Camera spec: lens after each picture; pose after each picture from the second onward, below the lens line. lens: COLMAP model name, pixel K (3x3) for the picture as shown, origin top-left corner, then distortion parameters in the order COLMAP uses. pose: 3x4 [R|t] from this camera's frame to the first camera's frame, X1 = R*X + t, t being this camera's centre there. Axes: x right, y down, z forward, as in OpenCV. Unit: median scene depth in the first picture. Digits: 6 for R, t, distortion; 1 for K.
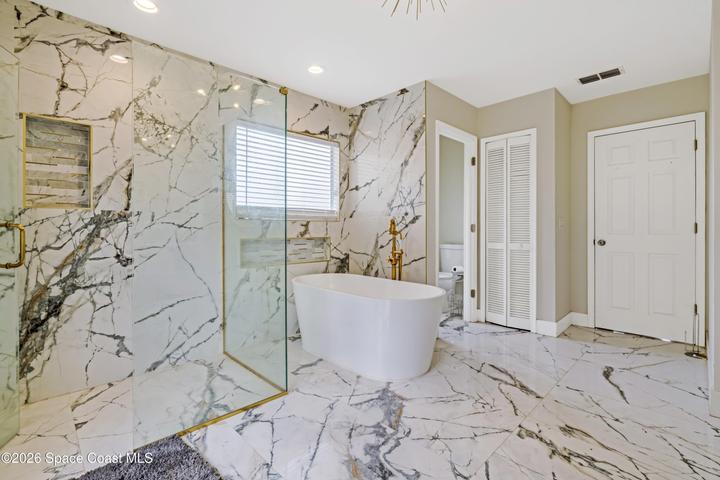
lens RADIAL K [[336.9, 0, 358.4], [0, 336.9, 230.6], [0, 0, 1]] dist [-0.002007, -0.000136]
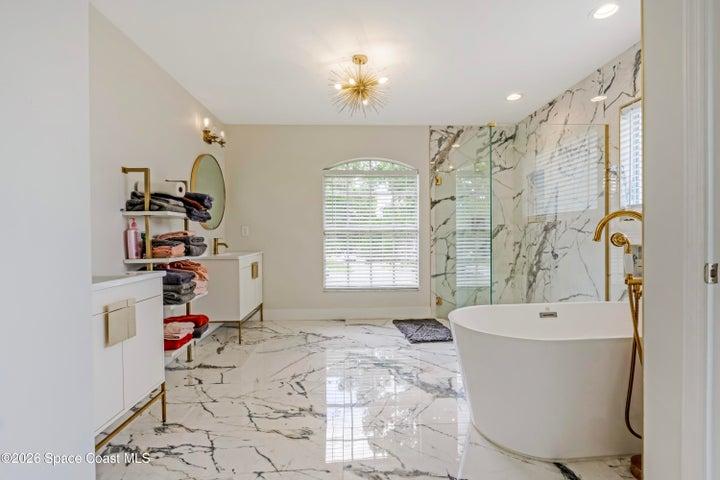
lens RADIAL K [[336.9, 0, 361.2], [0, 336.9, 239.3], [0, 0, 1]] dist [-0.002007, -0.000136]
pose [[-0.670649, 0.009992, -0.741708, 1.041980], [0.003325, 0.999940, 0.010465, 0.001472], [0.741768, 0.004552, -0.670641, 1.493969]]
